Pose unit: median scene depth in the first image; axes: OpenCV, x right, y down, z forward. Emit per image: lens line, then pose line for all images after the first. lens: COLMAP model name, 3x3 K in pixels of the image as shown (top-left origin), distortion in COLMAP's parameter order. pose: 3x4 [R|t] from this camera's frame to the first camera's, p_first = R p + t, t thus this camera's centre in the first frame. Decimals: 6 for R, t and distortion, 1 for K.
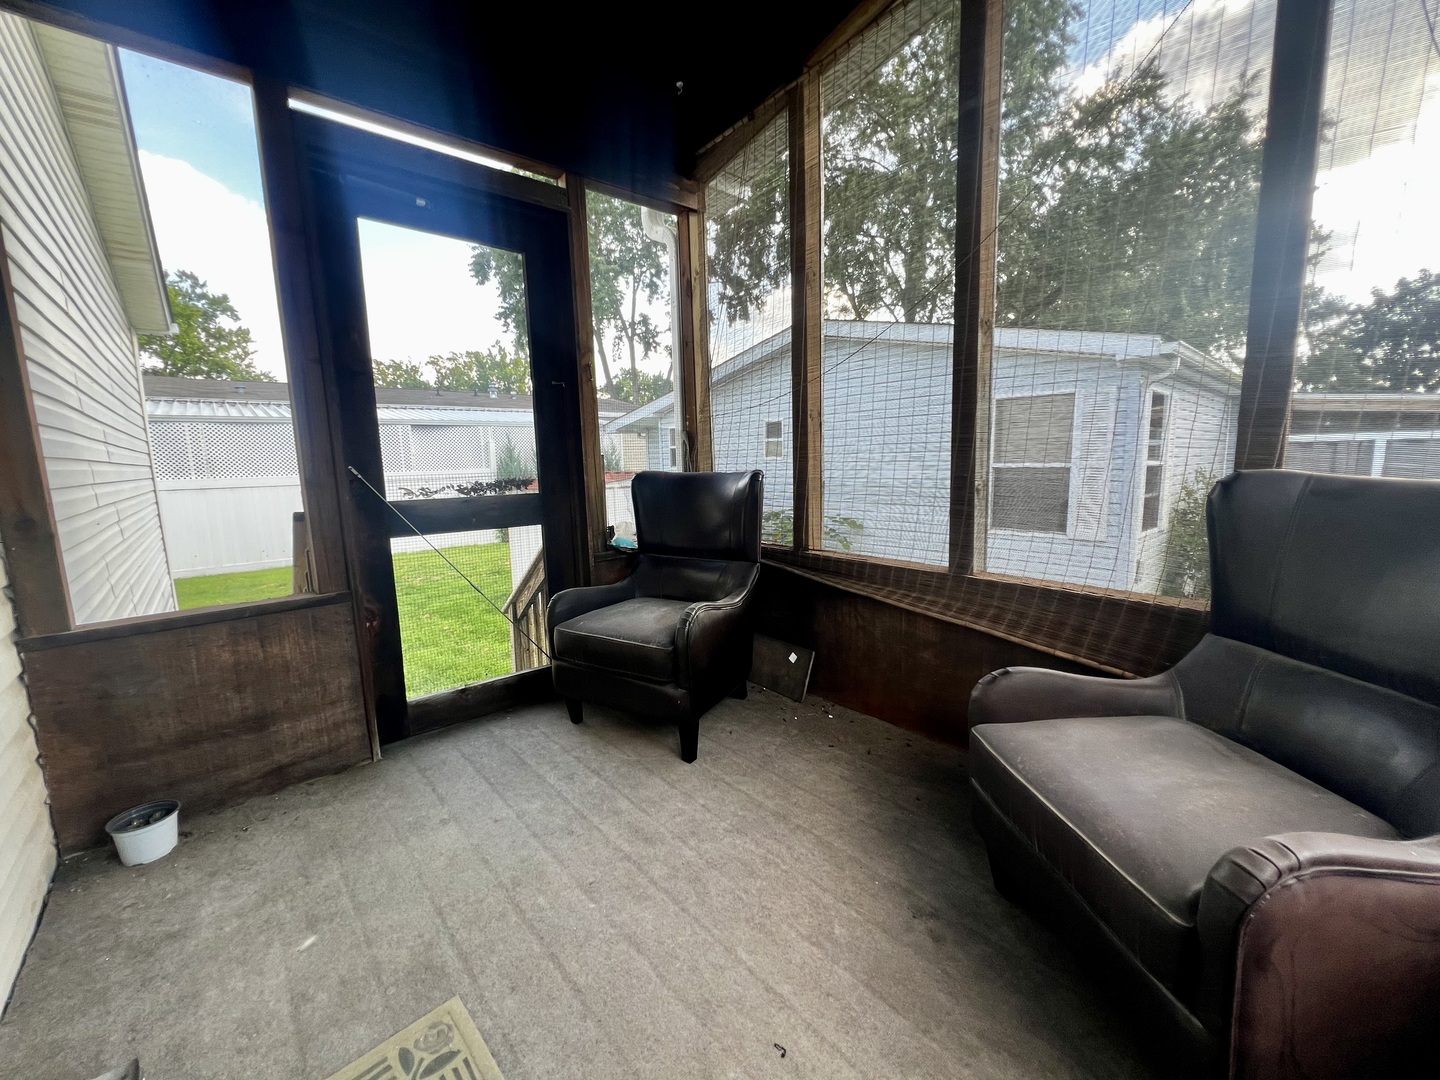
lens RADIAL K [[587.0, 0, 717.6], [0, 587.0, 540.7], [0, 0, 1]] dist [-0.005790, 0.000895]
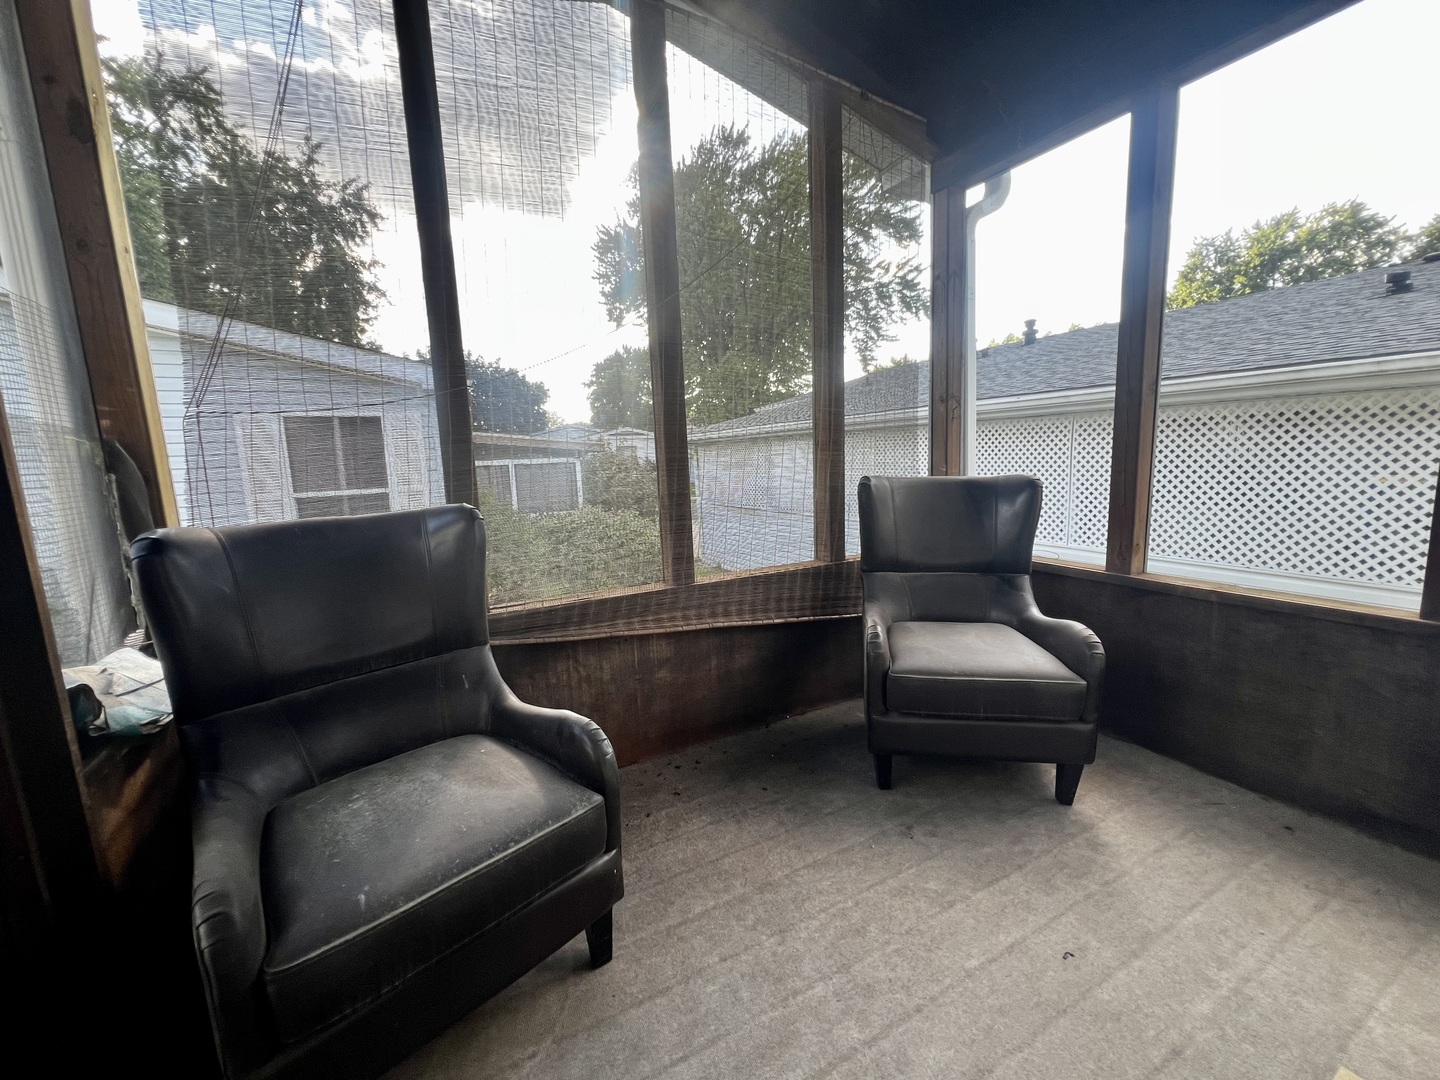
lens RADIAL K [[587.0, 0, 715.7], [0, 587.0, 537.9], [0, 0, 1]] dist [-0.005790, 0.000895]
pose [[0.223088, -0.125032, 0.966746, -0.556532], [0.174727, 0.980807, 0.086531, -0.101304], [-0.959011, 0.149613, 0.240653, 0.640415]]
